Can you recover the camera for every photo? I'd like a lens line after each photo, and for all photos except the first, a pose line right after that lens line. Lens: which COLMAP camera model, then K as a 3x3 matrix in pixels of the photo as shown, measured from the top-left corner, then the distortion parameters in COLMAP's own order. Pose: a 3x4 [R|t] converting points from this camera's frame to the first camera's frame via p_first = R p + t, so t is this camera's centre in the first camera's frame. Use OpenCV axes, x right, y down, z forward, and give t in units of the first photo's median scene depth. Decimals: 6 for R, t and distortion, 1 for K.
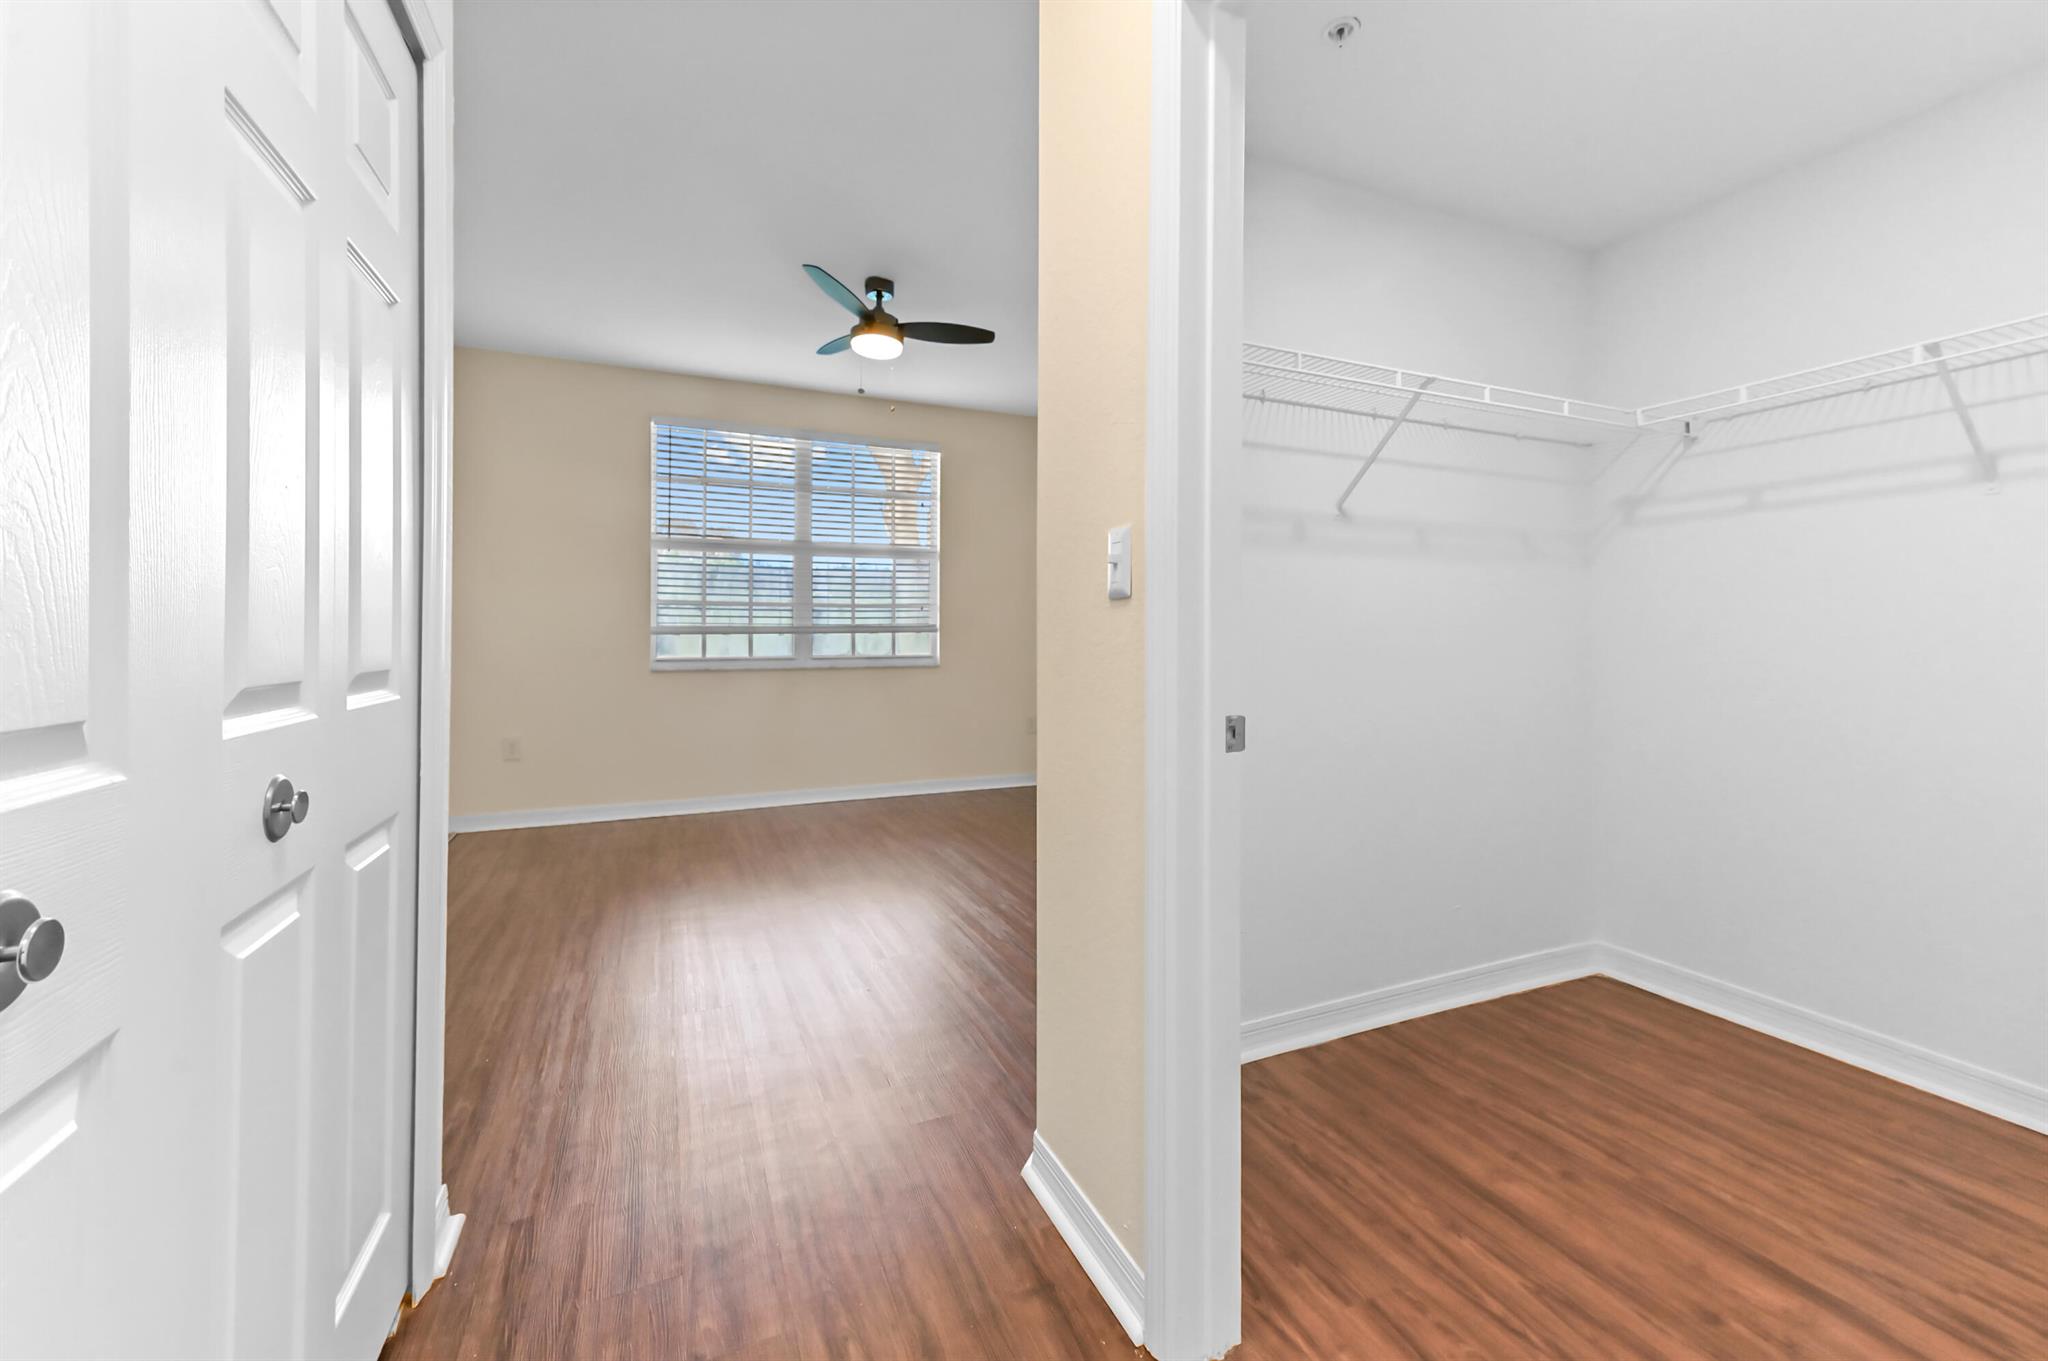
lens RADIAL K [[809.7, 0, 1037.2], [0, 809.7, 614.5], [0, 0, 1]] dist [0.009082, 0.000402]
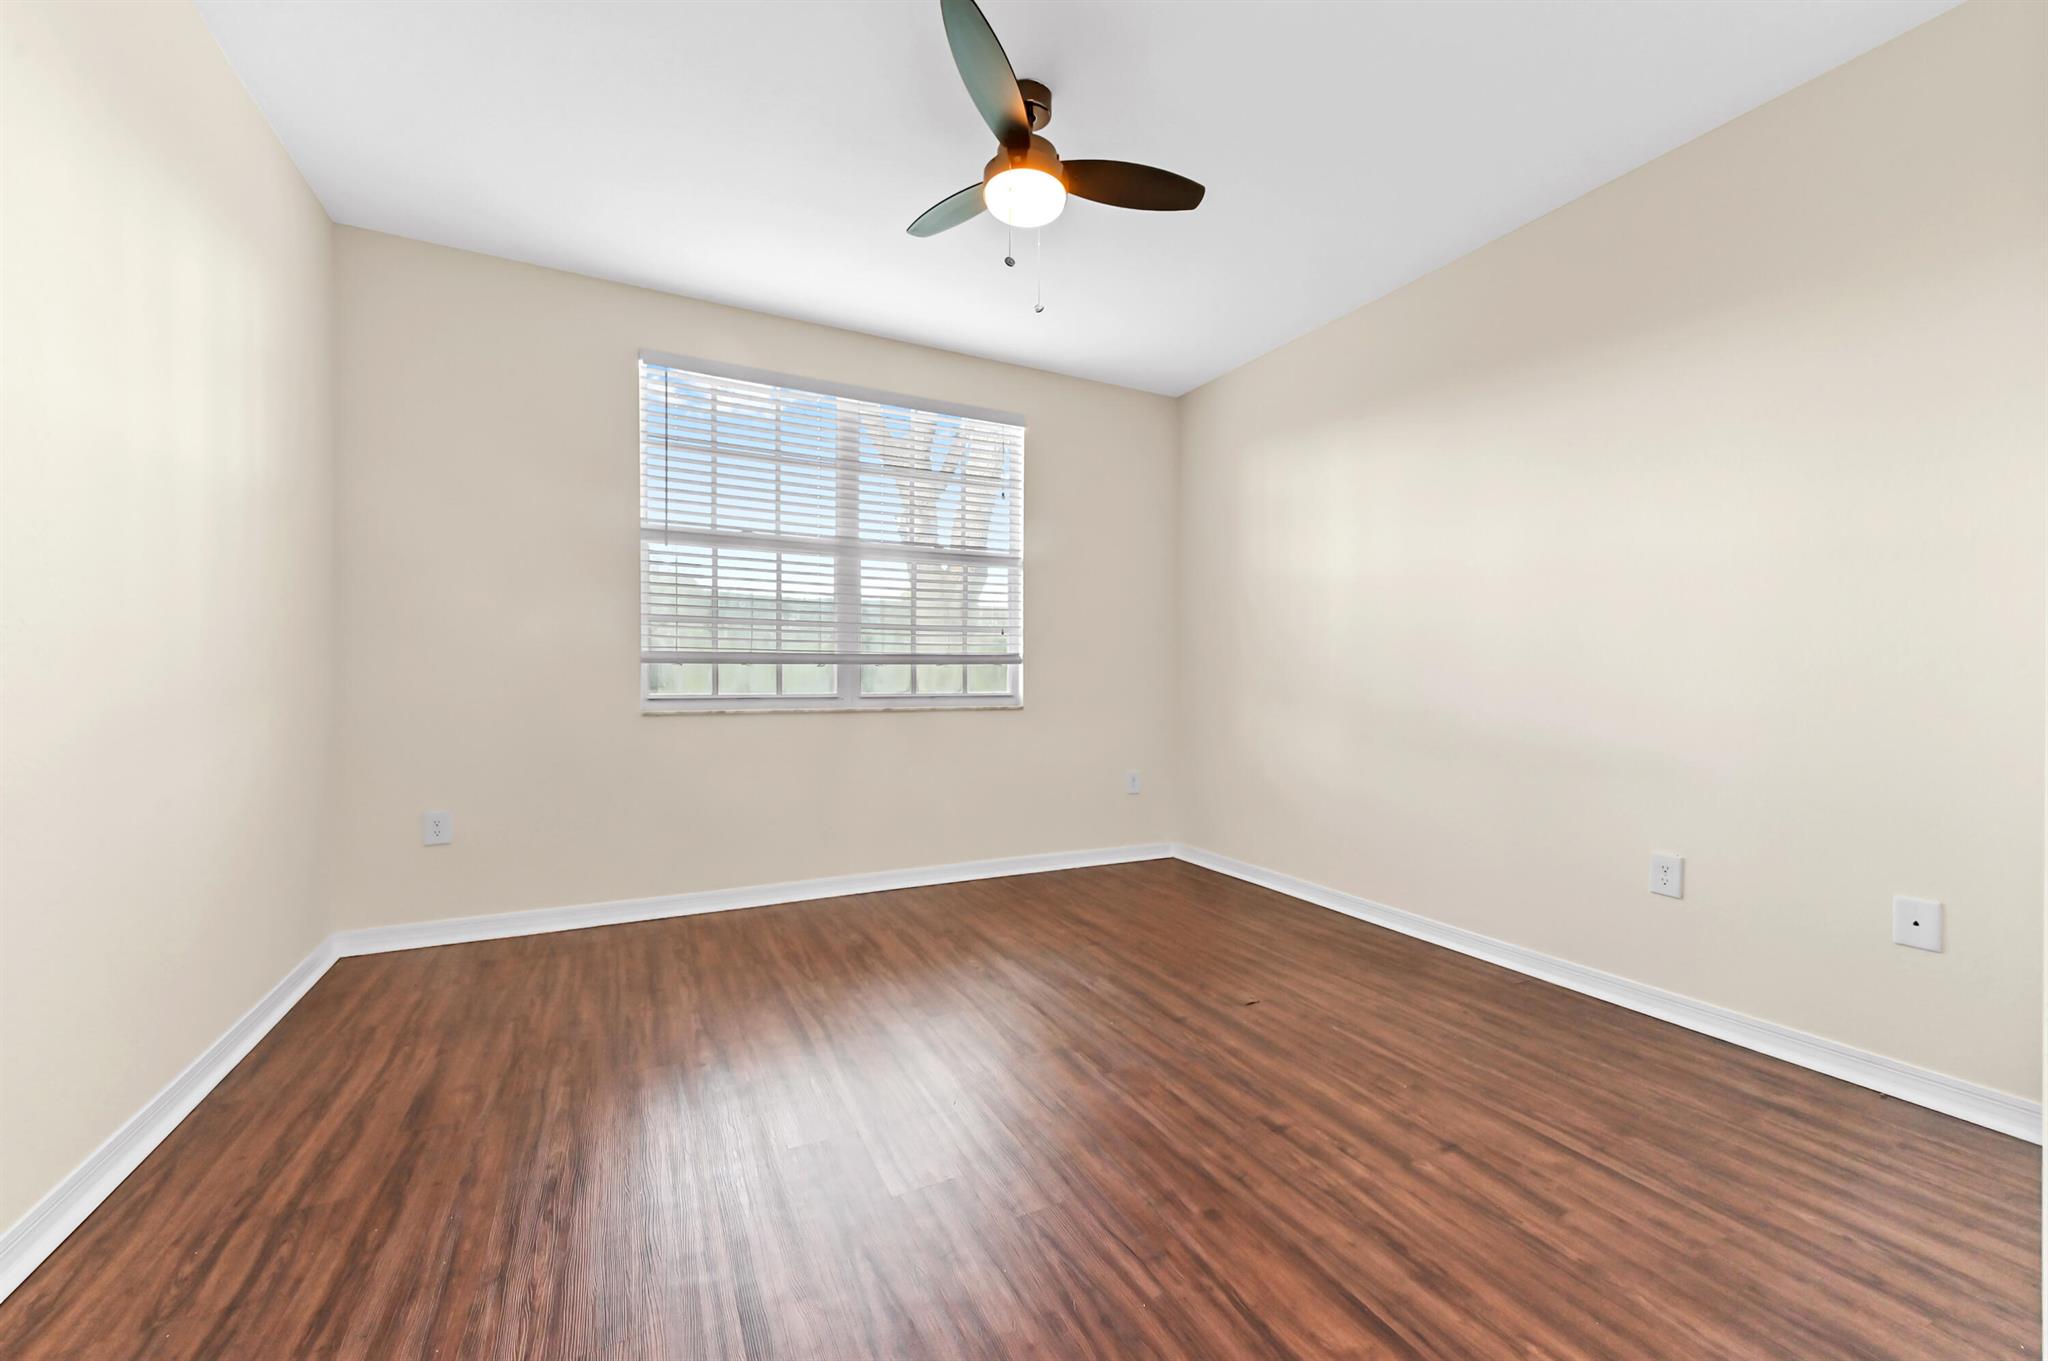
lens RADIAL K [[809.7, 0, 1045.4], [0, 809.7, 680.1], [0, 0, 1]] dist [0.009082, 0.000402]
pose [[0.998896, 0.007507, 0.046366, -0.148281], [-0.009121, 0.999356, 0.034694, 0.011345], [-0.046076, -0.035078, 0.998322, 0.262237]]
